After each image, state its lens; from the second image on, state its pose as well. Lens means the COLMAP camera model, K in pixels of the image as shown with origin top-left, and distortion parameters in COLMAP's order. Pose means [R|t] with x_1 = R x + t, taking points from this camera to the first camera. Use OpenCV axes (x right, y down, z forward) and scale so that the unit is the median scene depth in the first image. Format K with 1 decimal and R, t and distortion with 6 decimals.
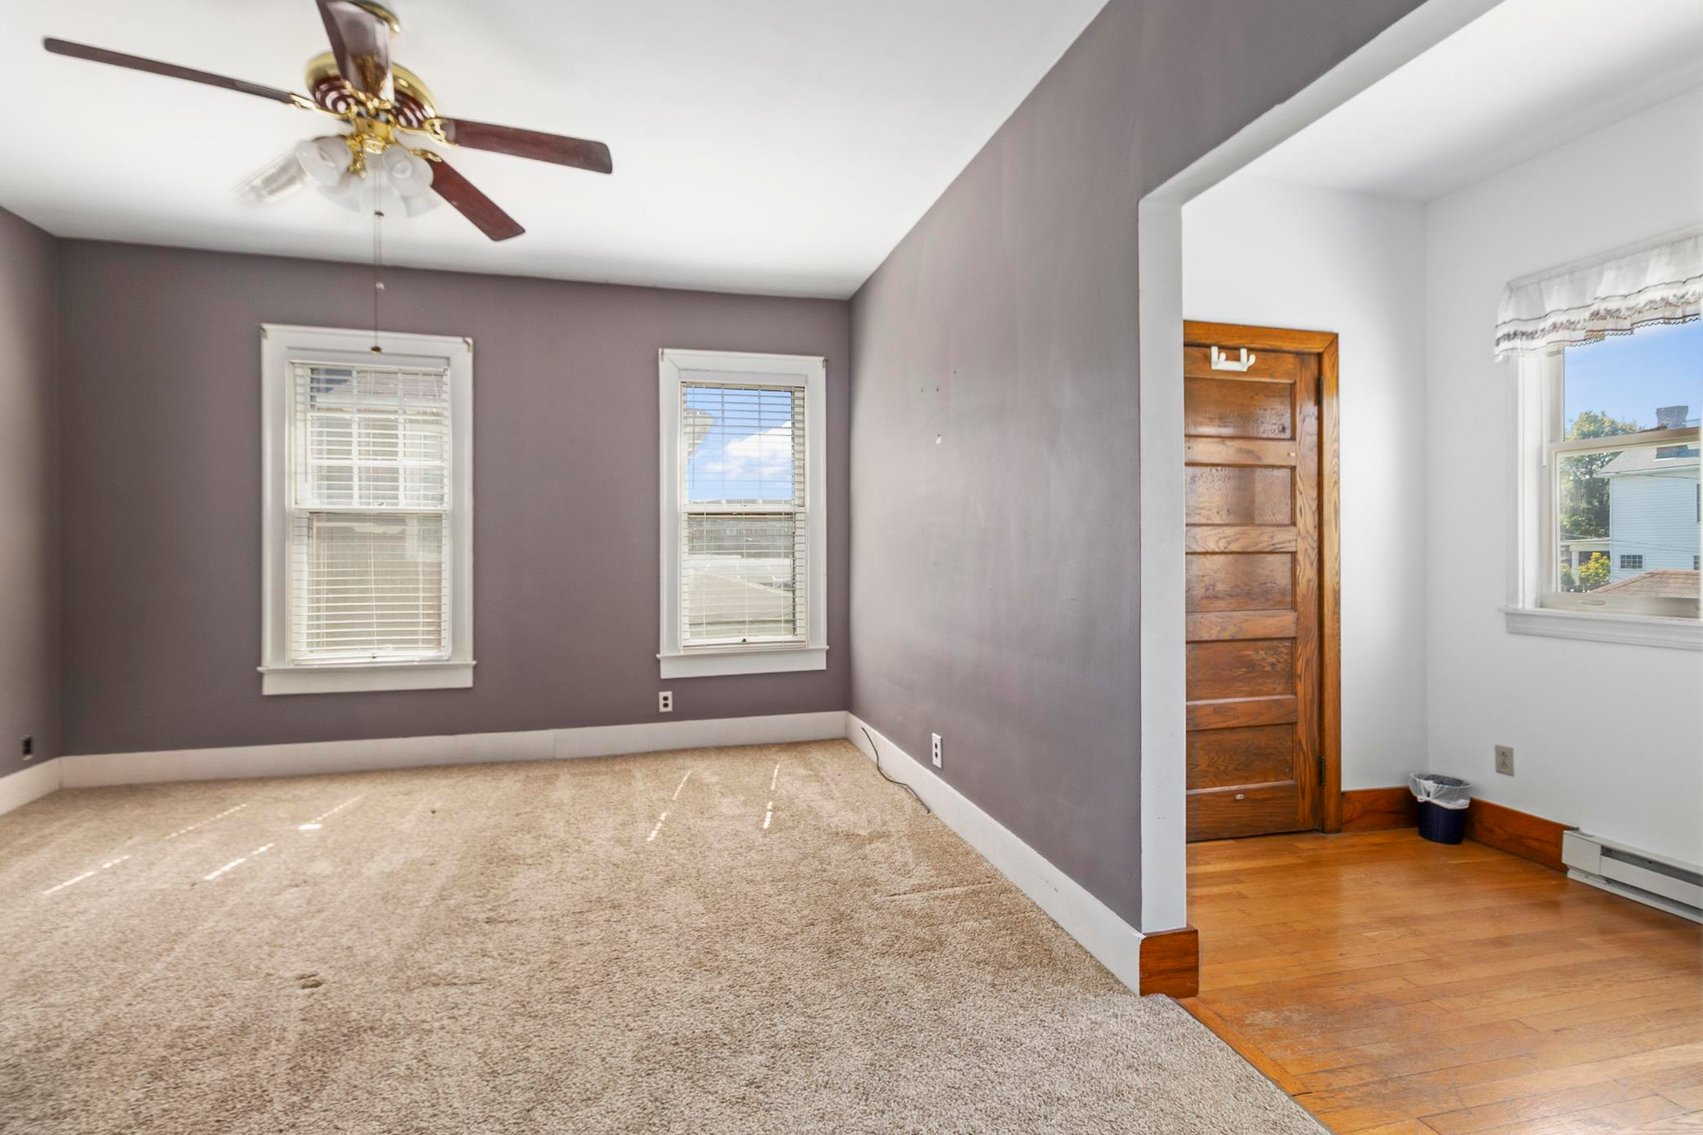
lens RADIAL K [[777.1, 0, 837.9], [0, 777.1, 552.0], [0, 0, 1]] dist [0.008796, -0.002092]
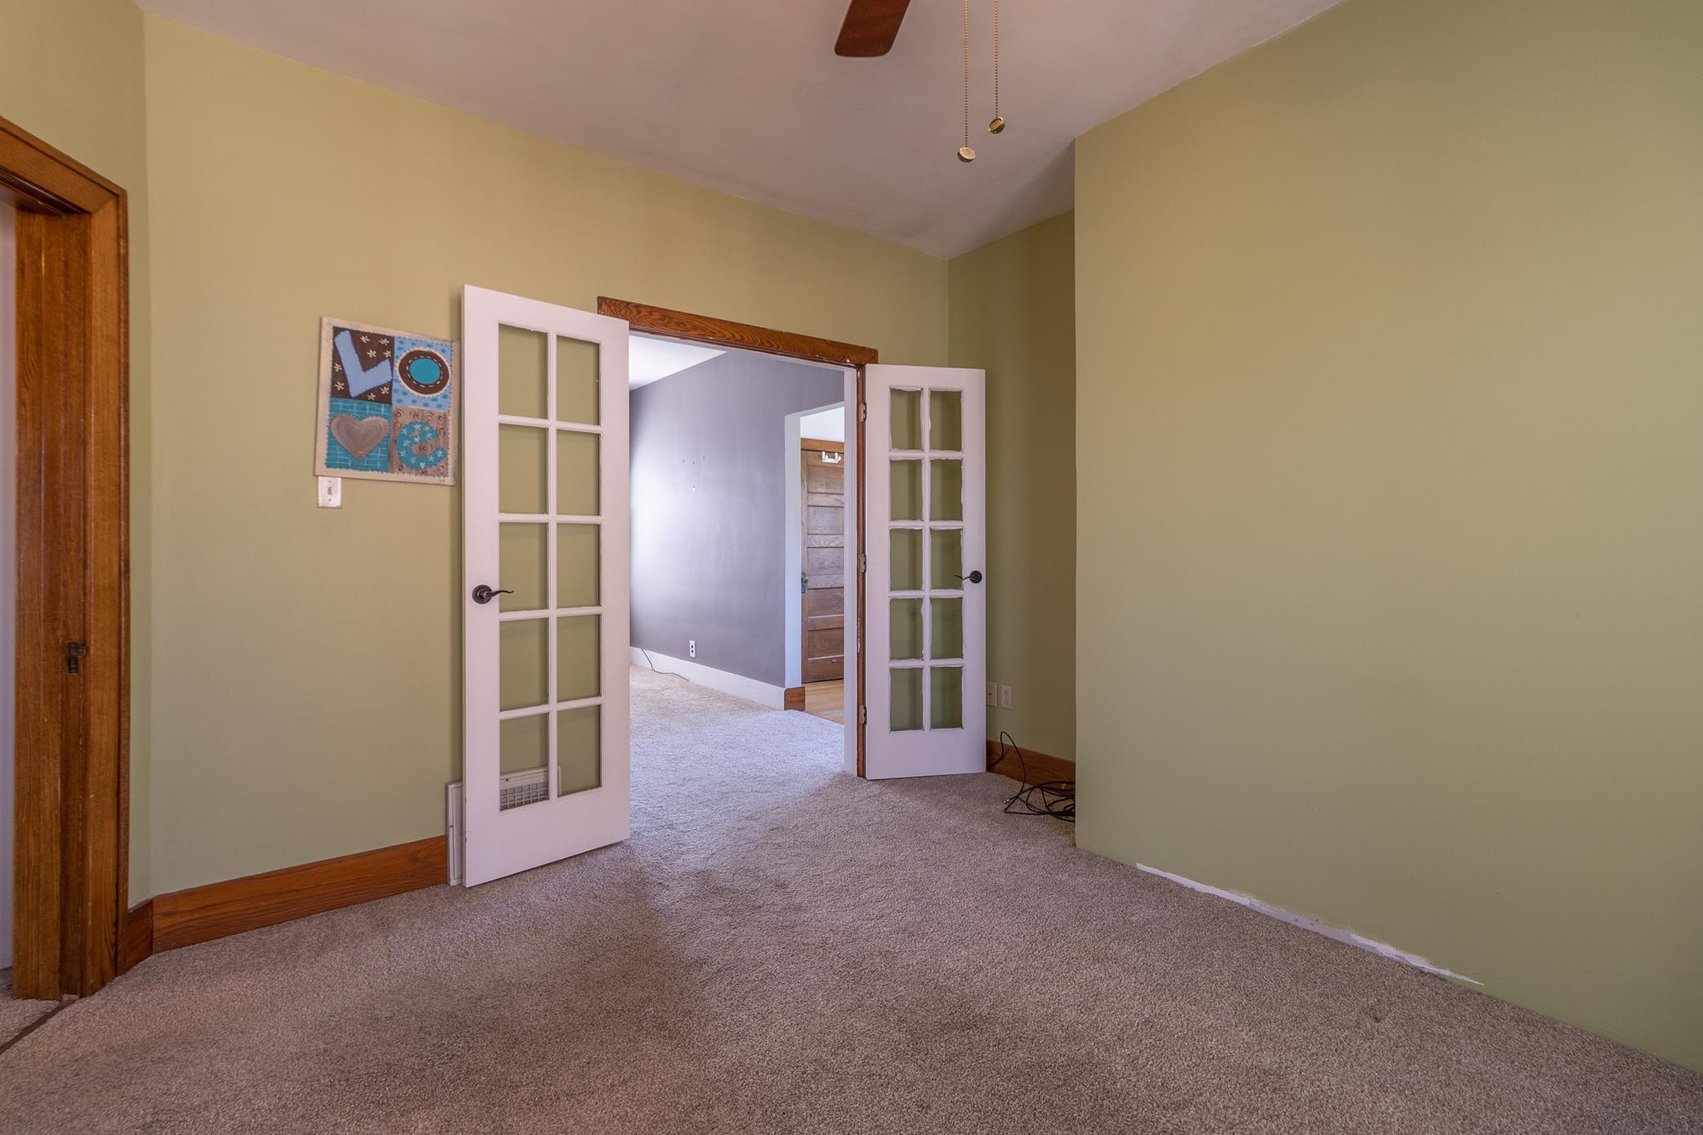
lens RADIAL K [[777.1, 0, 850.5], [0, 777.1, 552.7], [0, 0, 1]] dist [0.008796, -0.002092]
pose [[0.916498, -0.001943, 0.400035, -0.304316], [-0.002409, 0.999943, 0.010376, -0.006622], [-0.400032, -0.010473, 0.916441, -0.989423]]
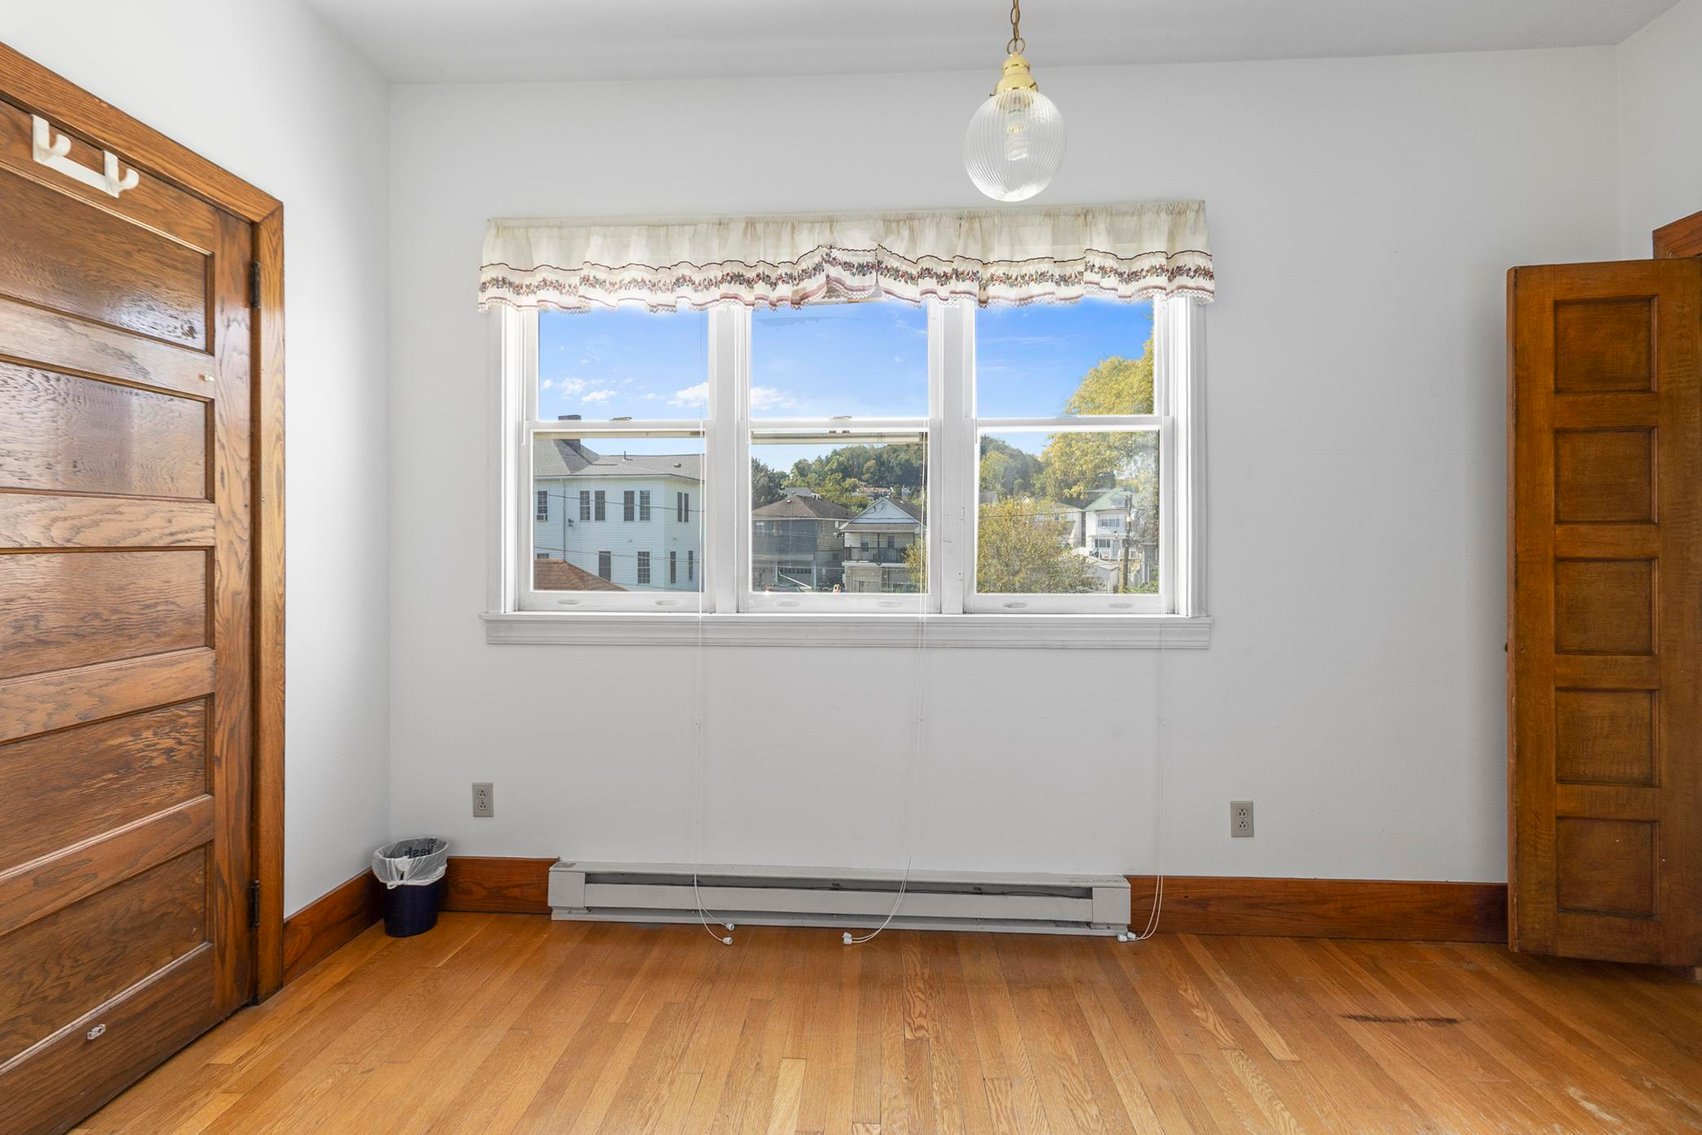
lens RADIAL K [[776.6, 0, 820.3], [0, 776.6, 538.3], [0, 0, 1]] dist [0.008796, -0.002092]
pose [[0.296646, 0.005529, 0.954972, 0.167340], [-0.000972, 0.999984, -0.005488, -0.003721], [-0.954987, 0.000700, 0.296647, 0.398835]]
